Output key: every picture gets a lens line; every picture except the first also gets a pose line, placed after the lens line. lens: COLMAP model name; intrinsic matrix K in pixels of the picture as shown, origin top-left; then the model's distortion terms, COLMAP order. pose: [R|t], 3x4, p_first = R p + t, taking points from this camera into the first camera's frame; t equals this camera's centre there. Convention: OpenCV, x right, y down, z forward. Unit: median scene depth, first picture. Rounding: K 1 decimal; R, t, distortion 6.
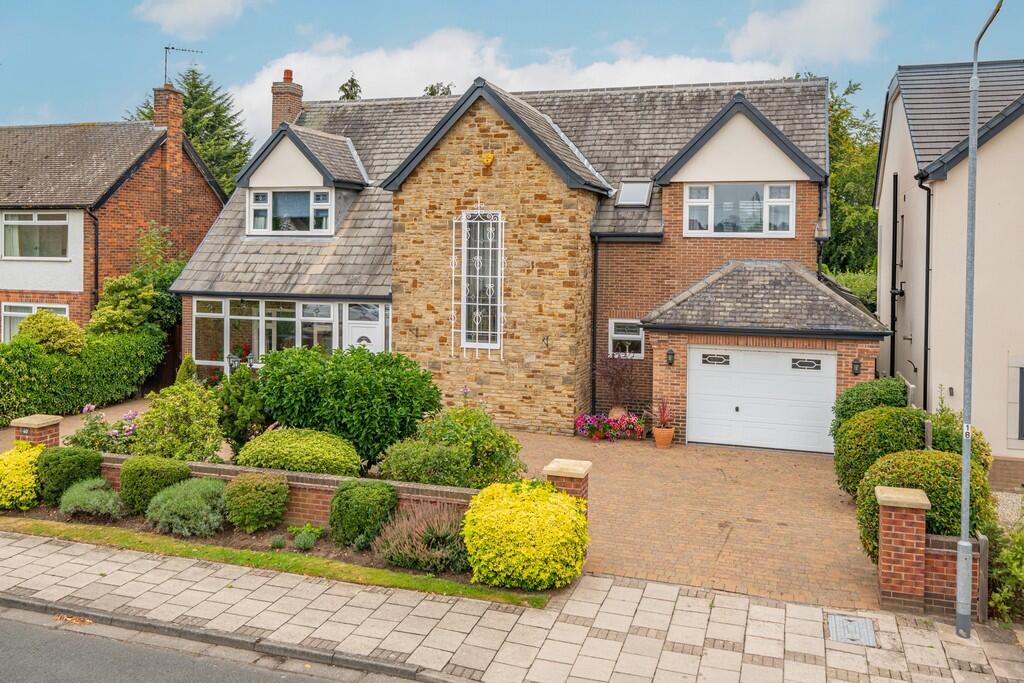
lens RADIAL K [[828.4, 0, 511.4], [0, 828.4, 261.9], [0, 0, 1]] dist [0.002601, 0.000688]
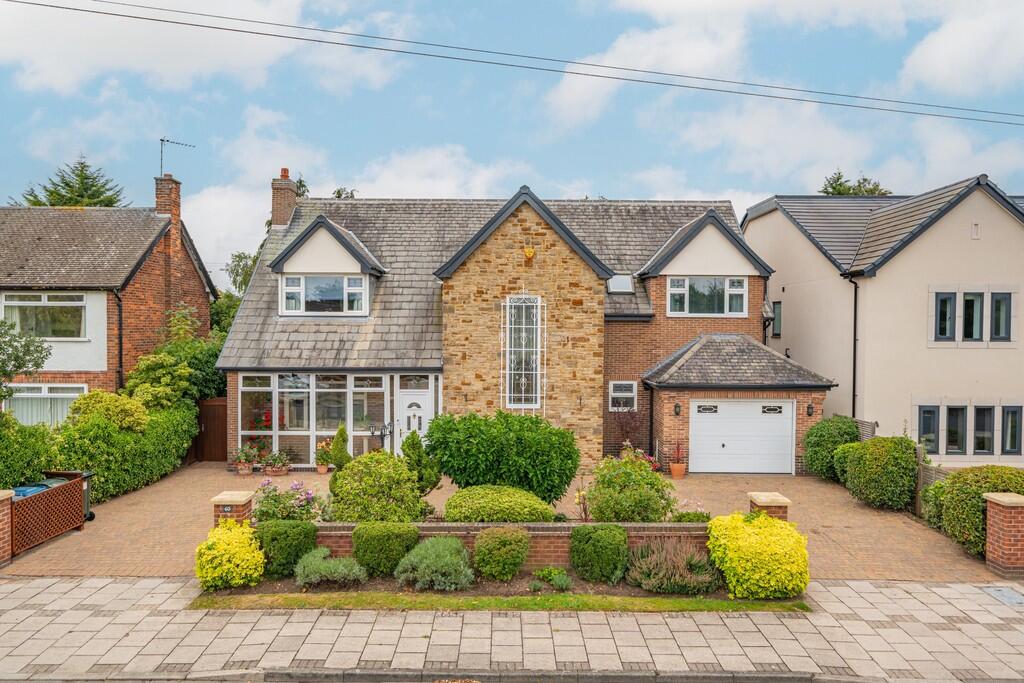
lens RADIAL K [[647.6, 0, 512.0], [0, 647.6, 341.5], [0, 0, 1]] dist [0.002801, 0.001982]
pose [[0.954183, -0.012259, 0.298972, -0.331590], [0.010271, 0.999913, 0.008218, -0.002190], [-0.299046, -0.004771, 0.954227, 0.095897]]
